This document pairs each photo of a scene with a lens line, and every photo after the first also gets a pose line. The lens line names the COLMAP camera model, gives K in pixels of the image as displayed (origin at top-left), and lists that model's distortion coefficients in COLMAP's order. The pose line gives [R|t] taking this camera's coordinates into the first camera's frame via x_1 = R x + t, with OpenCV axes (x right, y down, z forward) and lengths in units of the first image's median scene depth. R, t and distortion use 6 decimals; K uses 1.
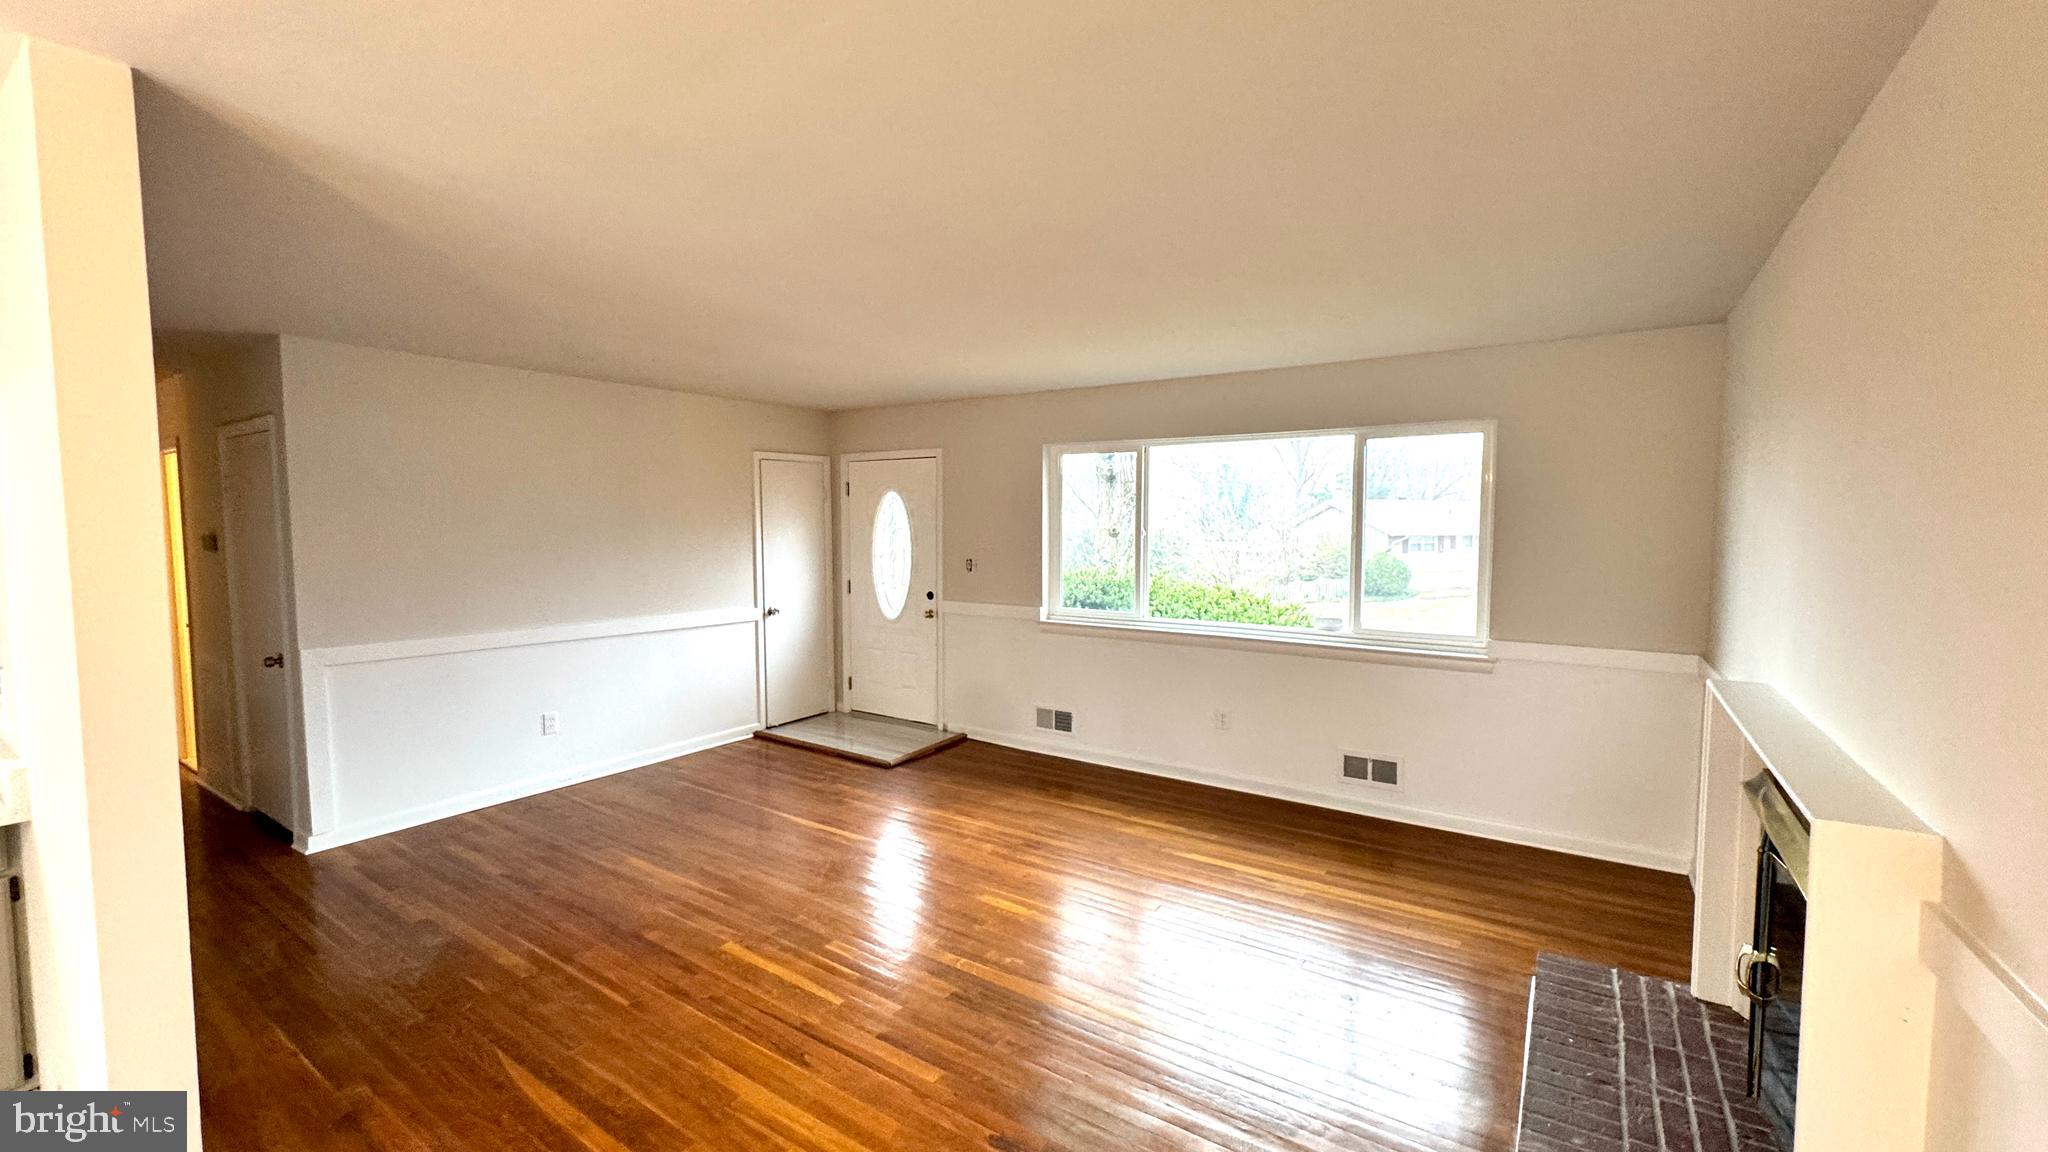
lens RADIAL K [[824.2, 0, 1024.0], [0, 824.2, 576.0], [0, 0, 1]] dist [-0.001904, -0.000271]
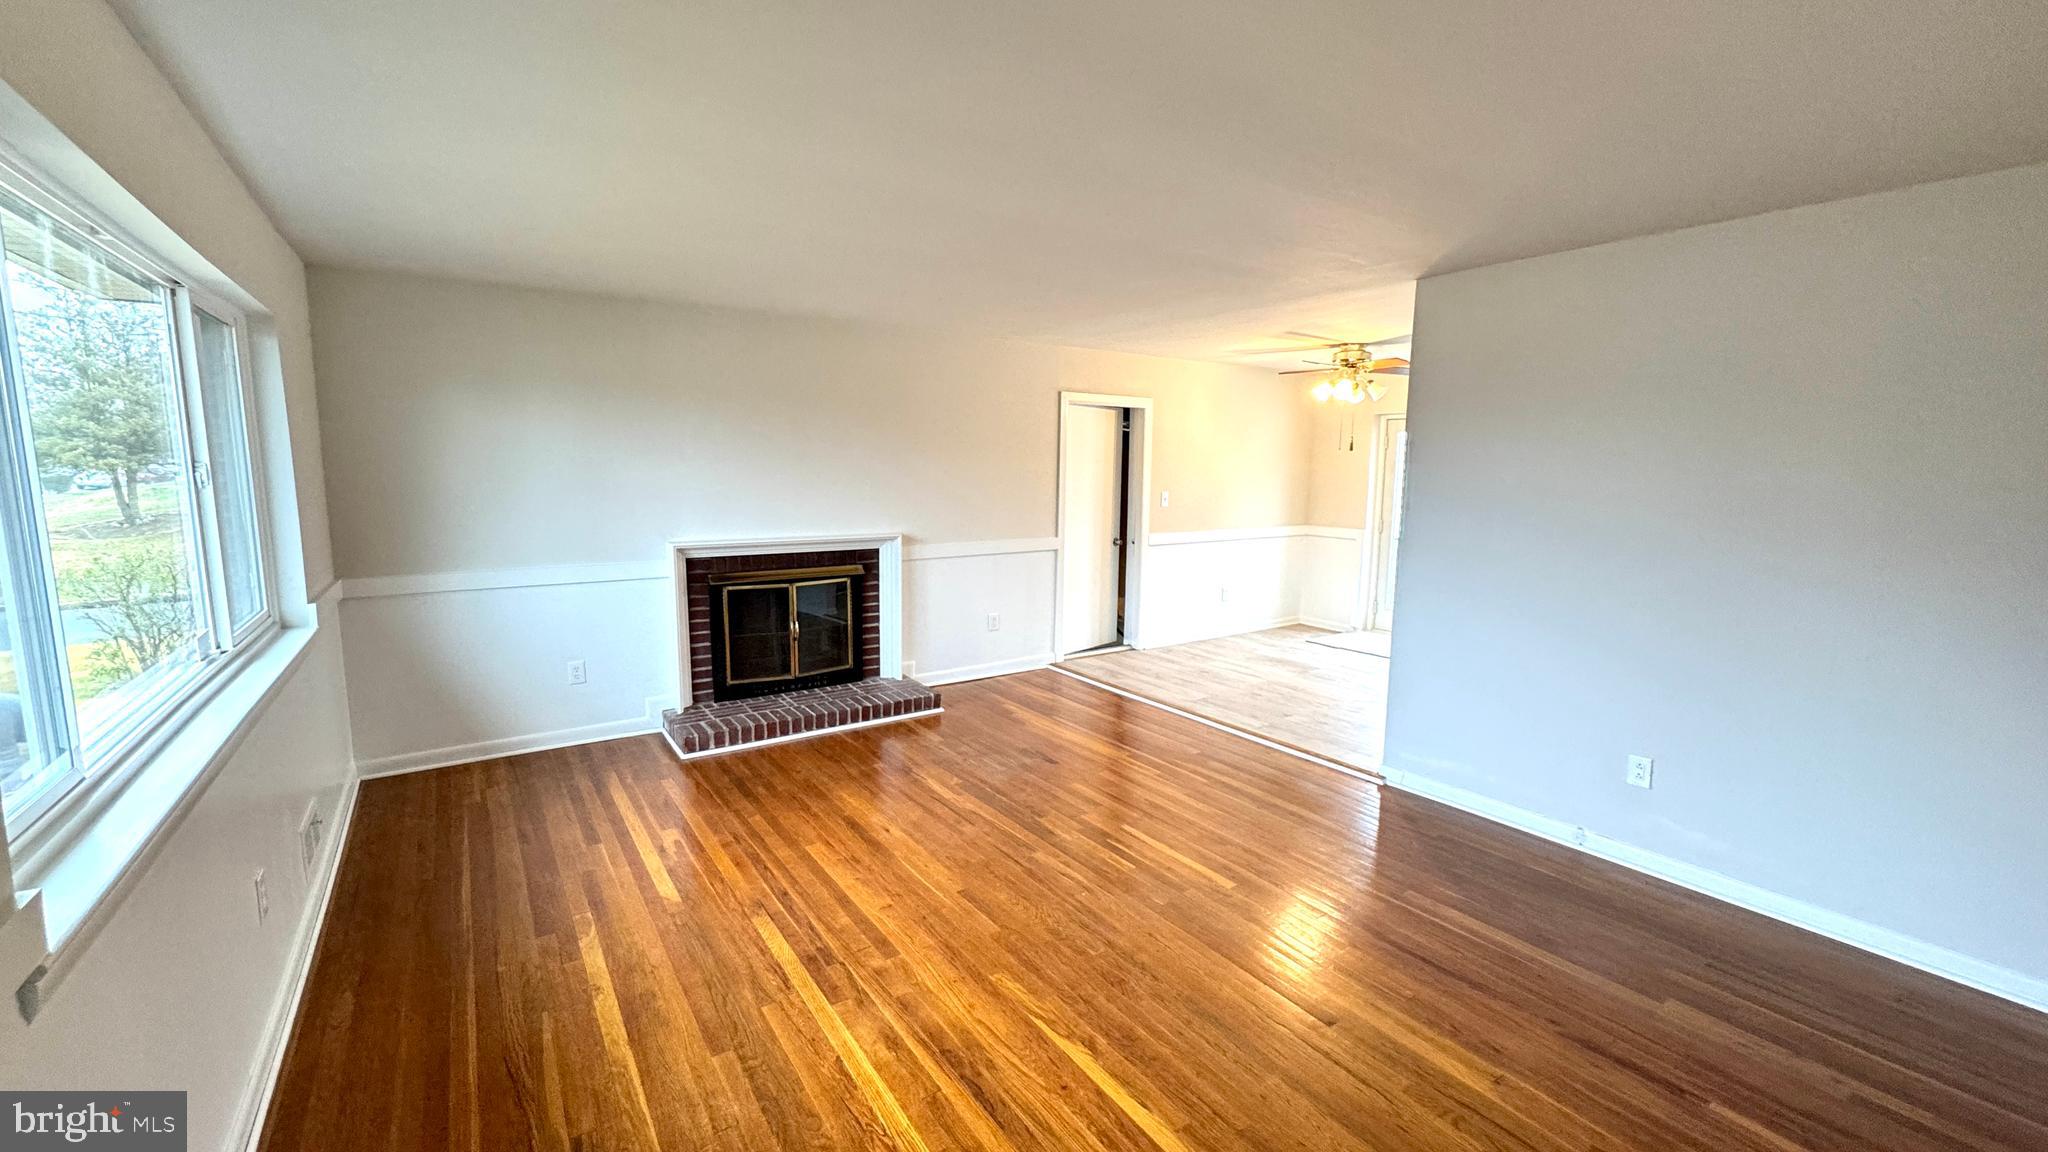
lens RADIAL K [[824.2, 0, 1024.0], [0, 824.2, 576.0], [0, 0, 1]] dist [-0.001904, -0.000271]
pose [[-0.929133, -0.056587, 0.365389, -0.366251], [0.016613, 0.980832, 0.194145, -0.094213], [-0.369371, 0.186456, -0.910384, 1.505116]]
